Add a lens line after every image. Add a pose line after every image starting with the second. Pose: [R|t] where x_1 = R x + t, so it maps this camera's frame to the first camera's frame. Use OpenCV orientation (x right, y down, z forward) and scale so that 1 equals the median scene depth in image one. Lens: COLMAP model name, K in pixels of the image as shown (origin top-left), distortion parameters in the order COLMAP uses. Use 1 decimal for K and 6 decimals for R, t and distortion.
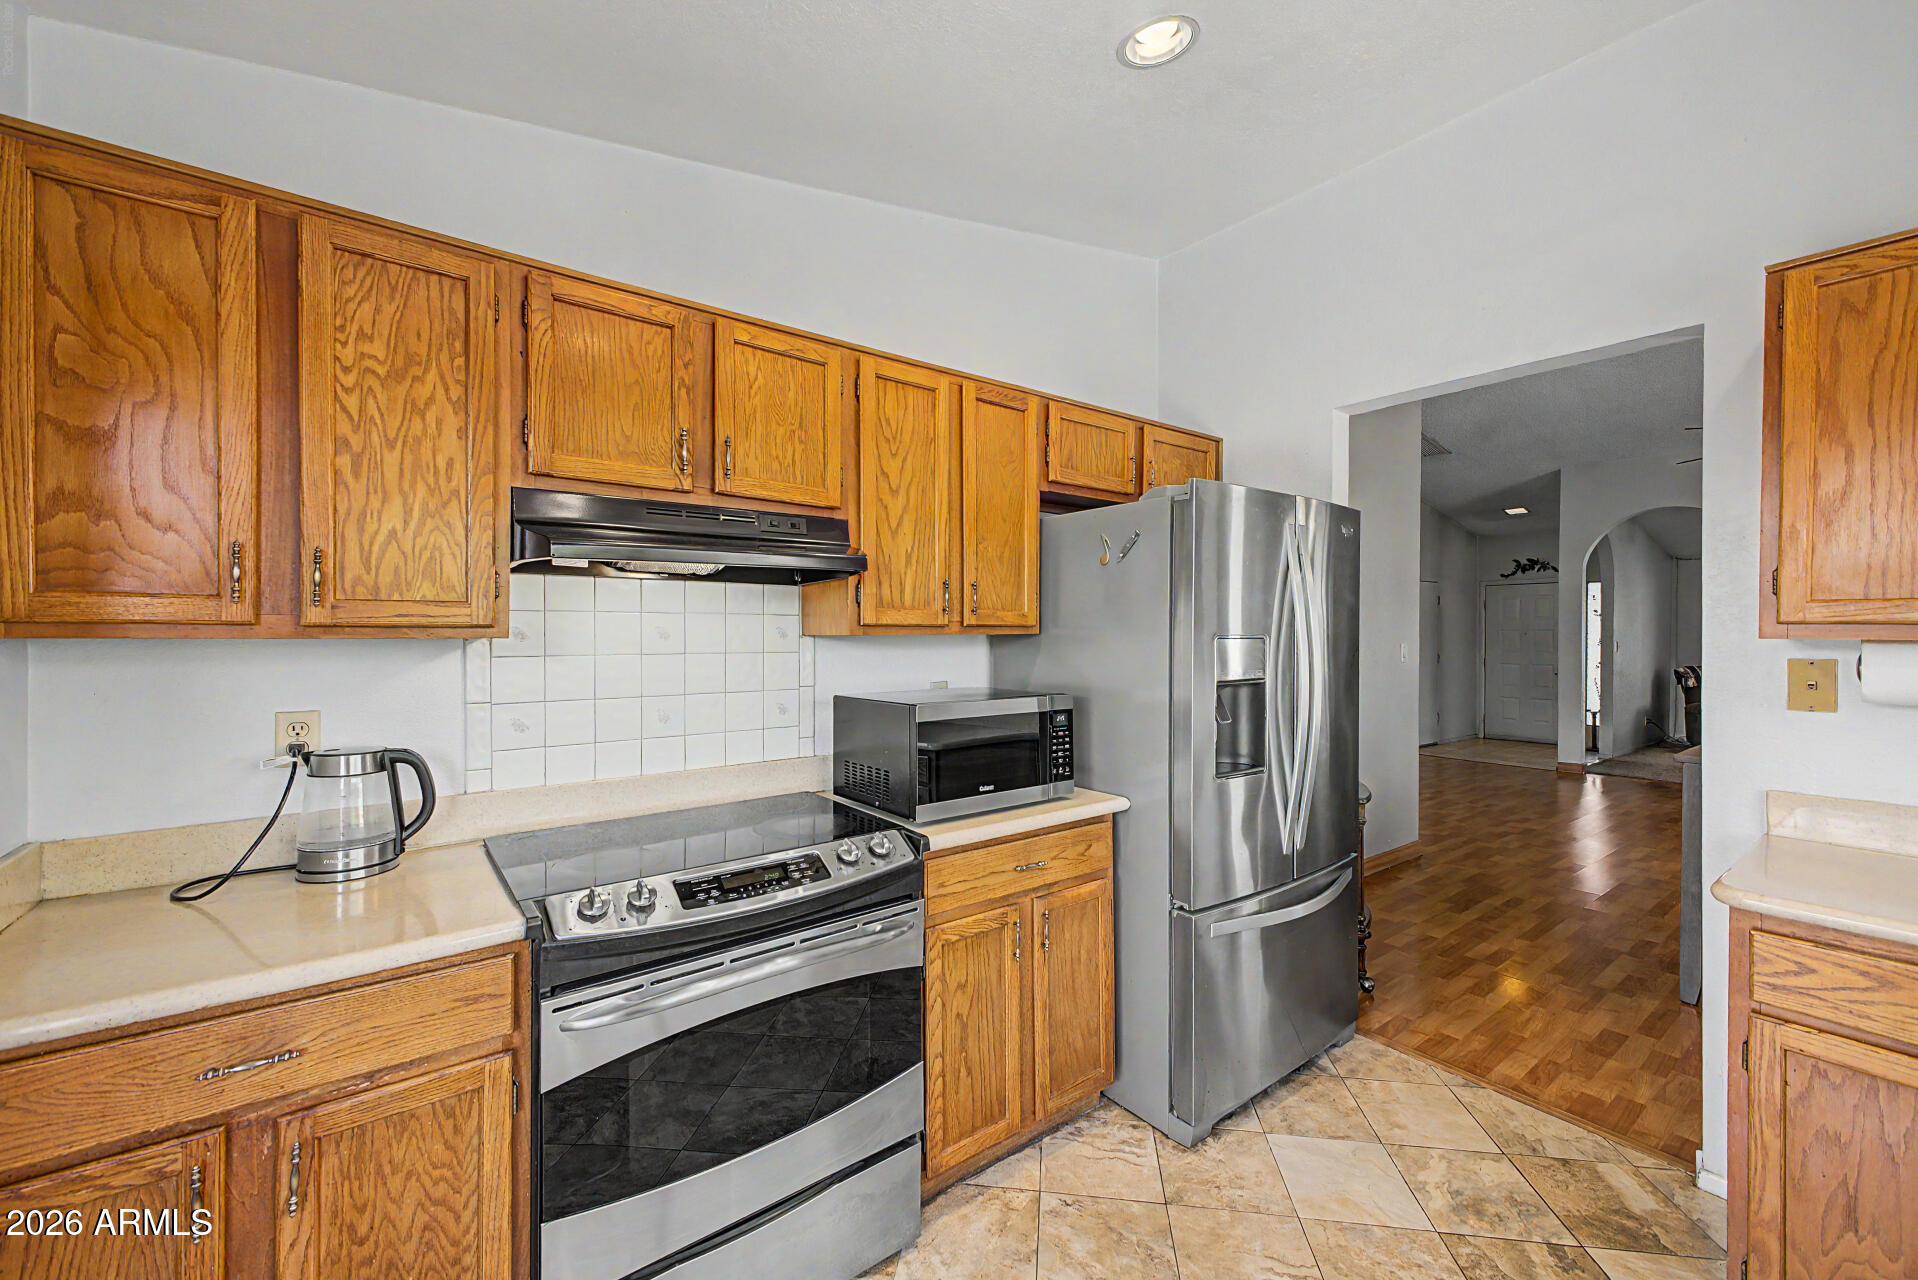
lens RADIAL K [[757.8, 0, 952.1], [0, 757.8, 638.4], [0, 0, 1]] dist [0.005267, -0.003406]
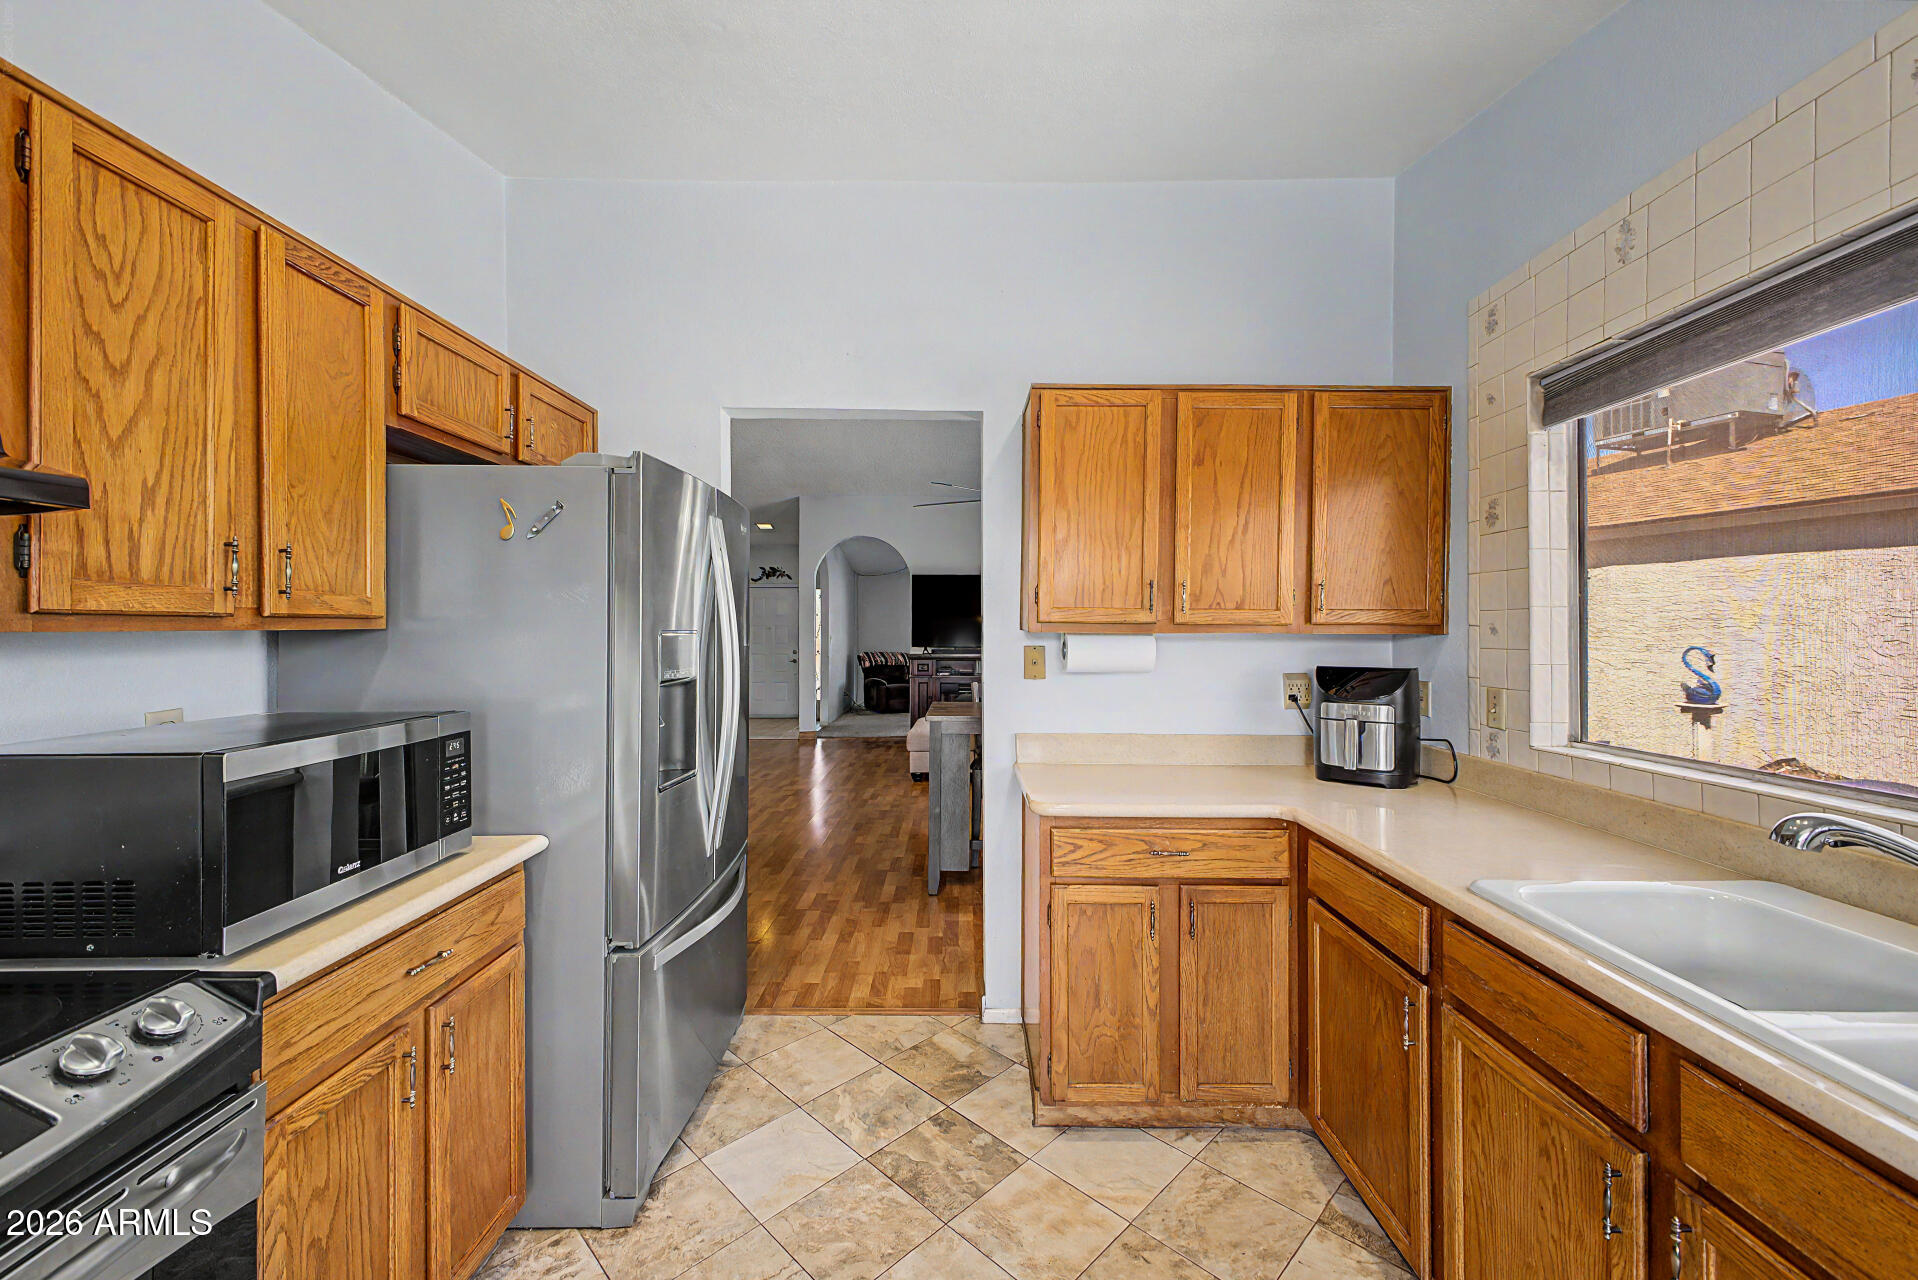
lens RADIAL K [[757.8, 0, 973.1], [0, 757.8, 624.9], [0, 0, 1]] dist [0.005267, -0.003406]
pose [[0.586647, 0.004606, 0.809829, -0.155916], [0.004346, 0.999952, -0.008835, -0.001353], [-0.809831, 0.008703, 0.586599, 0.169323]]
